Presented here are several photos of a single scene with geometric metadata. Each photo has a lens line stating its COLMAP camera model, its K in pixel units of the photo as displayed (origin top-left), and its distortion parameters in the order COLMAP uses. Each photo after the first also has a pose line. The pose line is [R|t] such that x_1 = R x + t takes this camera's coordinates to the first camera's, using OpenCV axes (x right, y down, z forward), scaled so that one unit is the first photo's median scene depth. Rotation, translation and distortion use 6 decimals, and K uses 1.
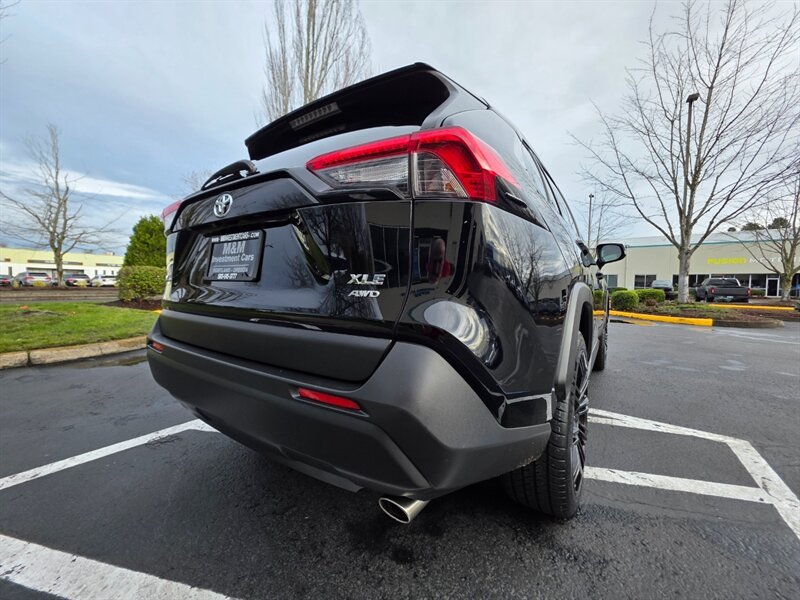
lens RADIAL K [[318.1, 0, 400.0], [0, 318.1, 300.0], [0, 0, 1]] dist [0.010693, 0.000106]
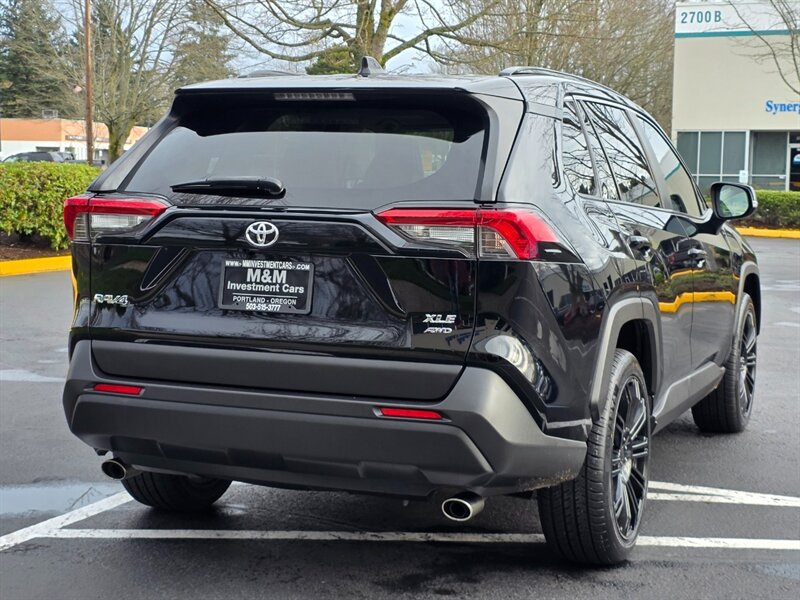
lens RADIAL K [[1407.1, 0, 384.4], [0, 1407.1, 275.7], [0, 0, 1]] dist [0.142633, -0.218801]
pose [[0.977708, -0.017688, 0.209221, -1.024262], [0.010279, 0.999283, 0.036445, -0.304491], [-0.209716, -0.033481, 0.977189, -3.036752]]
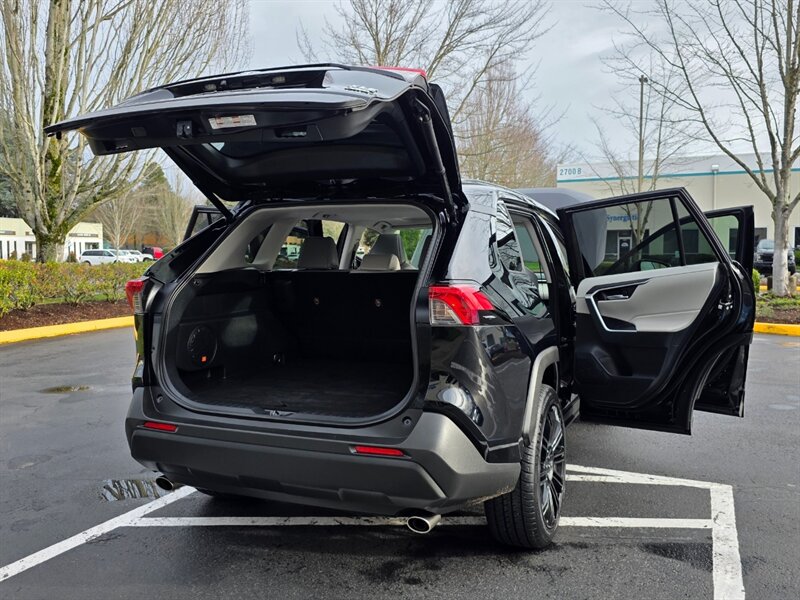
lens RADIAL K [[720.8, 0, 394.8], [0, 720.8, 285.8], [0, 0, 1]] dist [0.050638, -0.004786]
pose [[0.981343, -0.028484, 0.190145, -0.552243], [0.028155, 0.999594, 0.004433, -0.355507], [-0.190194, 0.001003, 0.981746, -1.721845]]
